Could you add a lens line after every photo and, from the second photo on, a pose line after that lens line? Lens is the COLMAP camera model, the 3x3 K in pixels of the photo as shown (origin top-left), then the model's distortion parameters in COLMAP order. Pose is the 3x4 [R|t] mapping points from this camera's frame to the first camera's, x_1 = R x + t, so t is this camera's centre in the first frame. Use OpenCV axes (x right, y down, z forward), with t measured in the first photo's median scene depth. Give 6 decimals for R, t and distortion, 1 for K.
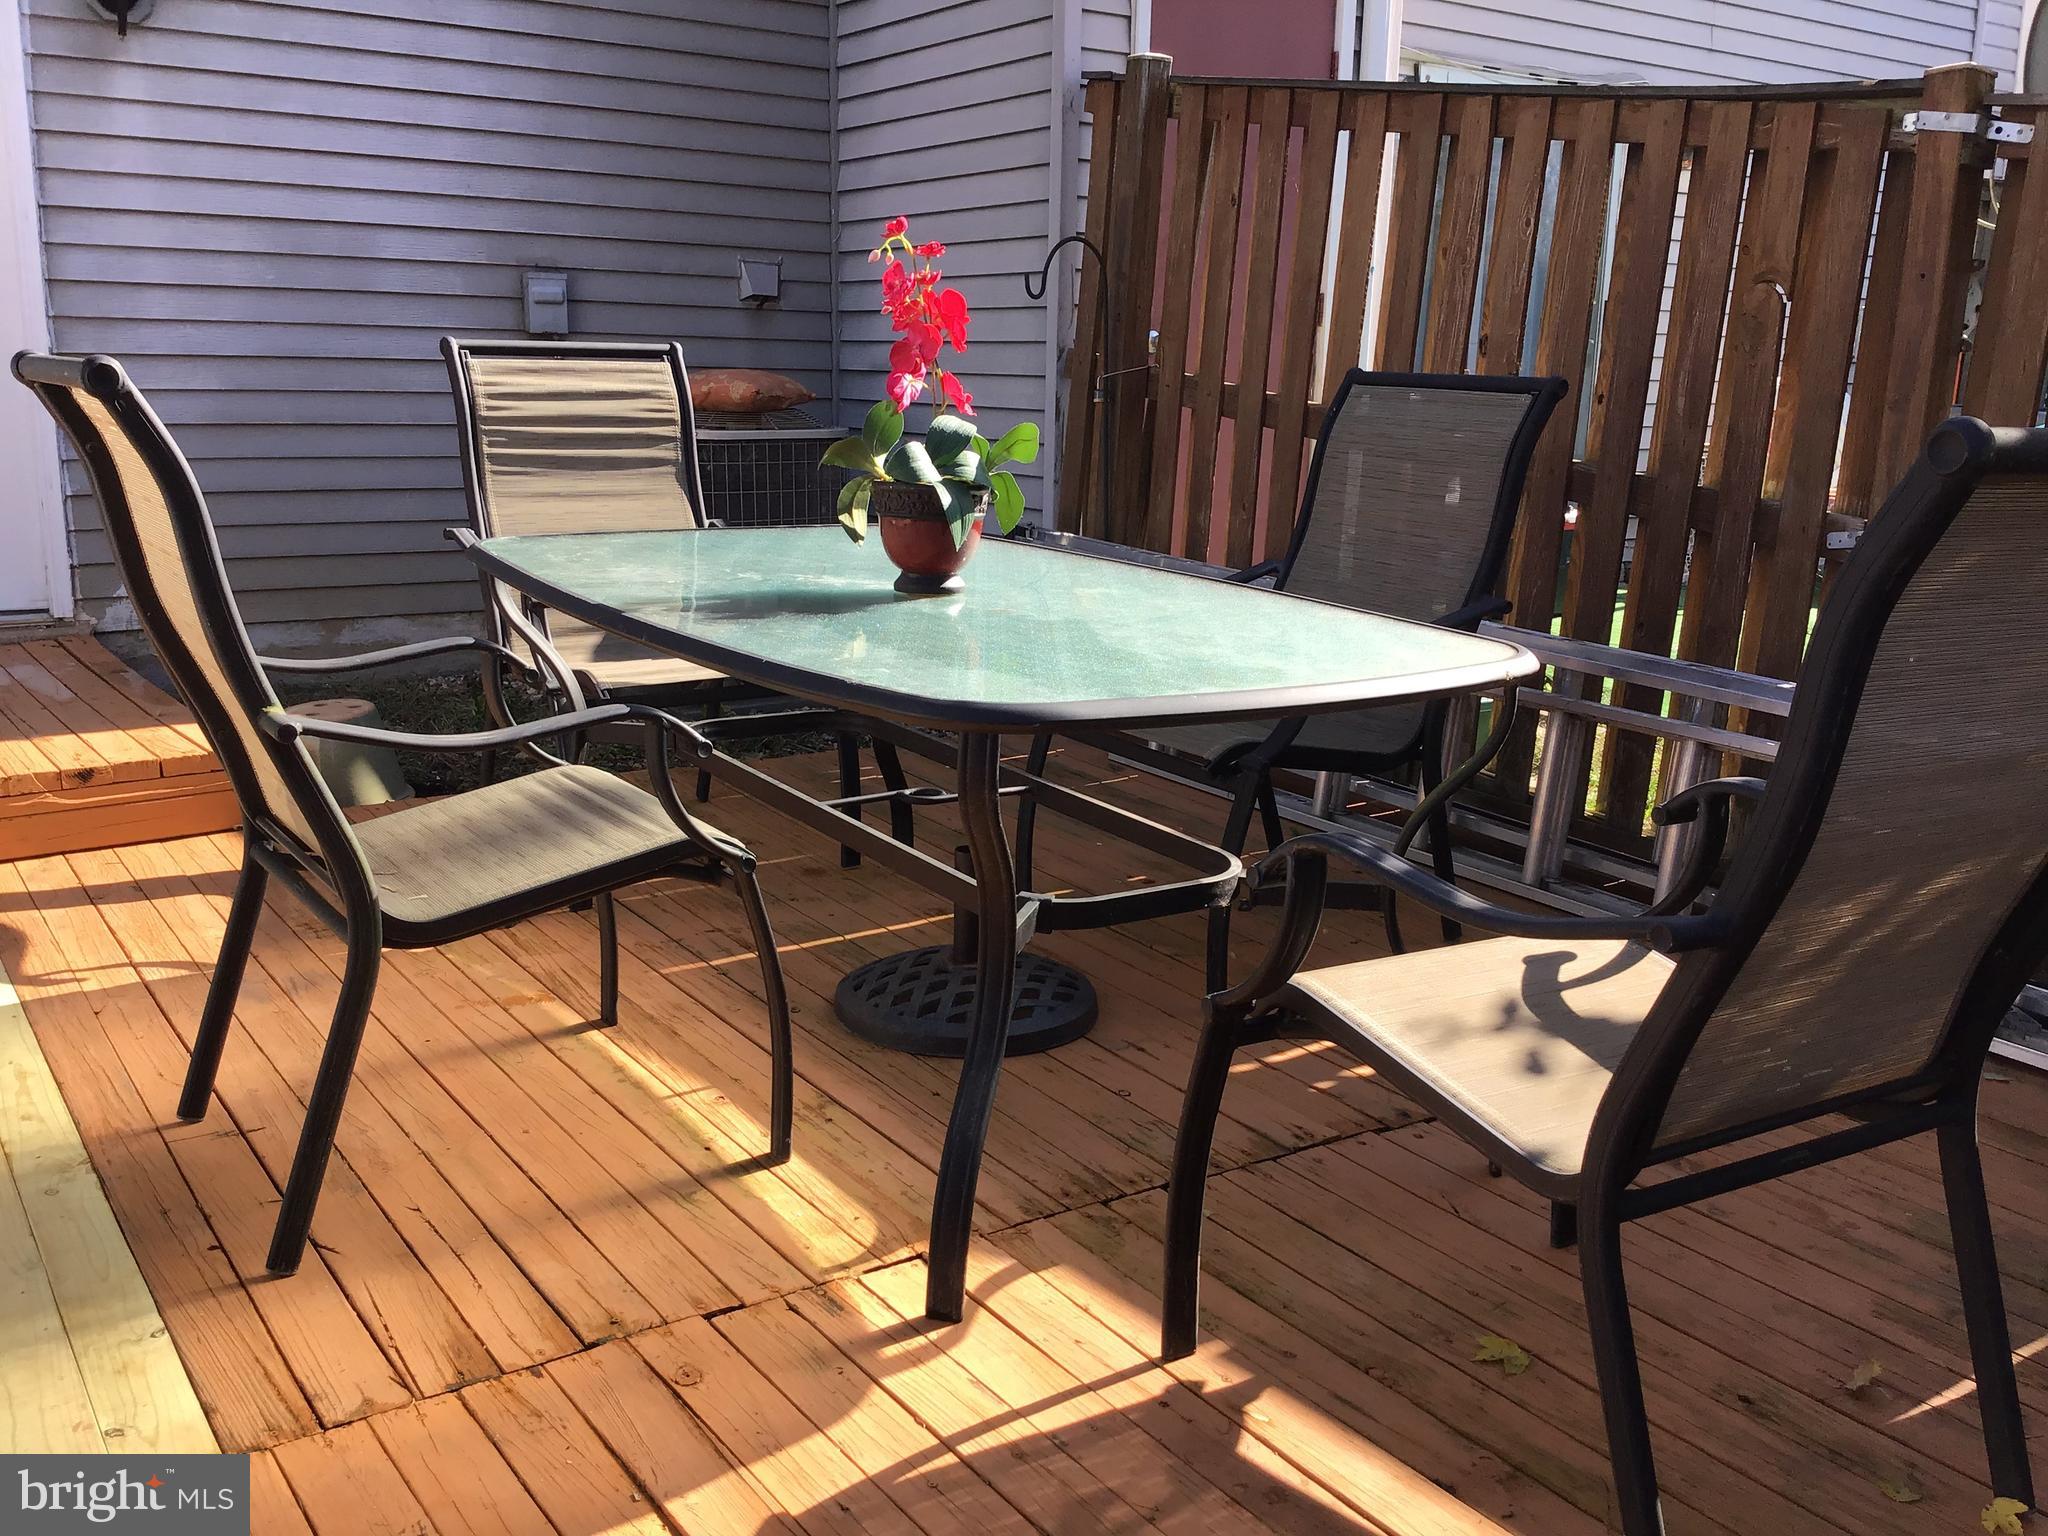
lens RADIAL K [[1845.1, 0, 1028.4], [0, 1845.1, 771.4], [0, 0, 1]] dist [0.125908, -0.231522]
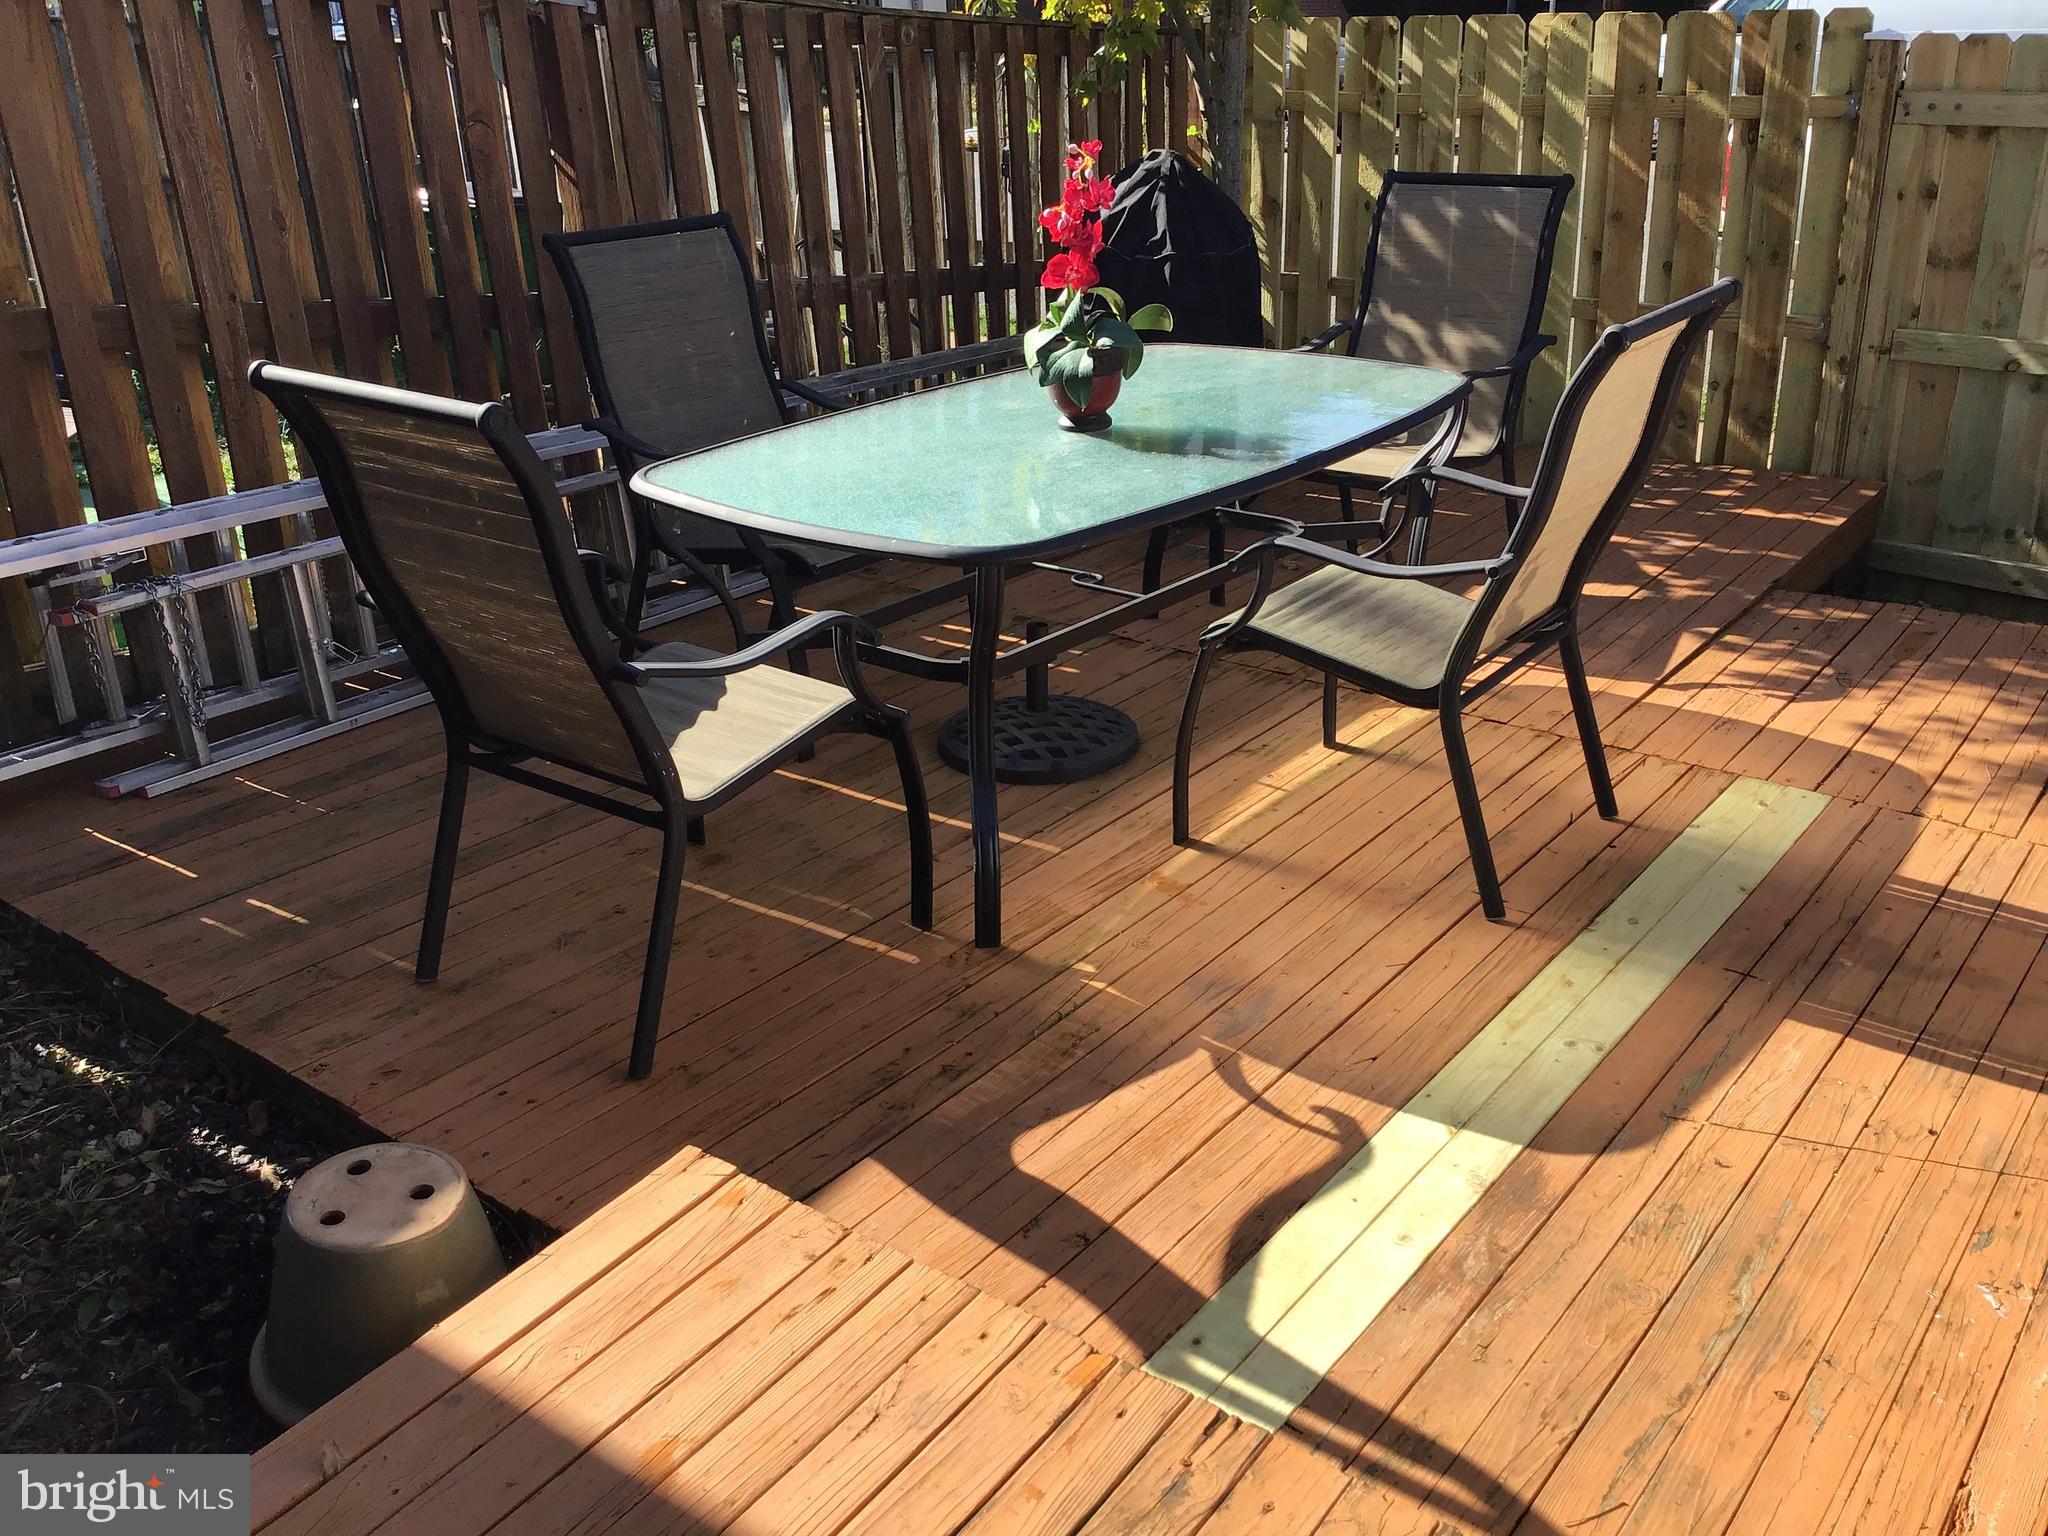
lens RADIAL K [[1852.5, 0, 1029.7], [0, 1852.5, 767.0], [0, 0, 1]] dist [0.129420, -0.248763]
pose [[-0.323198, -0.373748, 0.869400, -1.174766], [0.229998, 0.860135, 0.455267, -0.457842], [-0.917956, 0.347102, -0.192033, 1.254812]]
